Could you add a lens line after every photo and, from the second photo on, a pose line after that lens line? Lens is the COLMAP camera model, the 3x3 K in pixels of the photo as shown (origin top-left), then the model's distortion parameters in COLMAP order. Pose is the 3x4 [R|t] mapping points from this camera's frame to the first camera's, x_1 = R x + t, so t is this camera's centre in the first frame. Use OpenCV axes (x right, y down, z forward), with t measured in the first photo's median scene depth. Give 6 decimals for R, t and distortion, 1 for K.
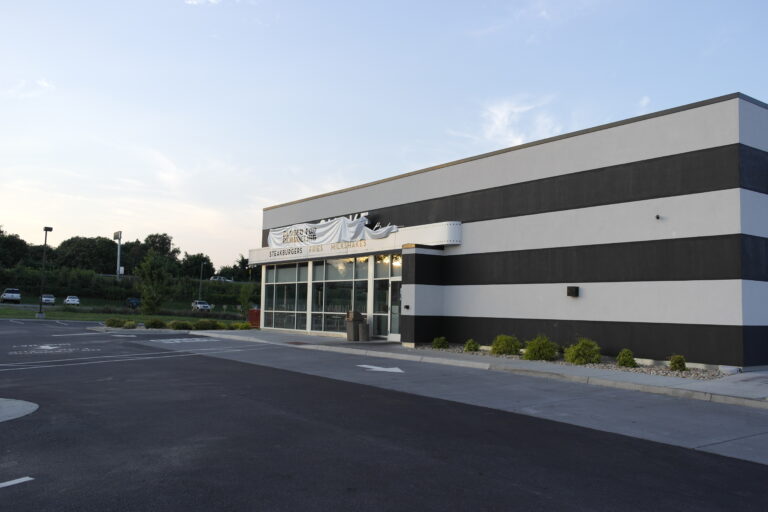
lens RADIAL K [[675.2, 0, 384.0], [0, 675.2, 256.0], [0, 0, 1]] dist [0.000605, -0.003721]
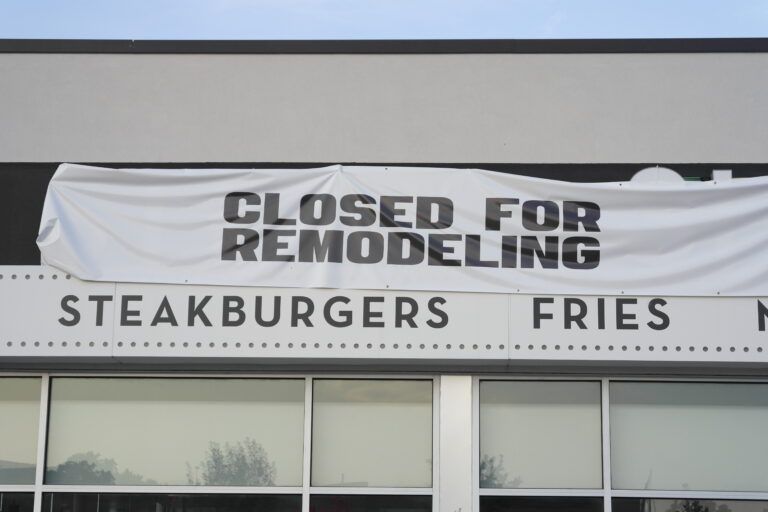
lens RADIAL K [[1714.0, 0, 384.0], [0, 1714.0, 256.0], [0, 0, 1]] dist [0.105414, 0.057671]
pose [[0.626365, 0.146729, 0.765596, -0.607075], [-0.062691, 0.988426, -0.138145, 0.051326], [-0.777005, 0.038533, 0.628314, 0.905992]]
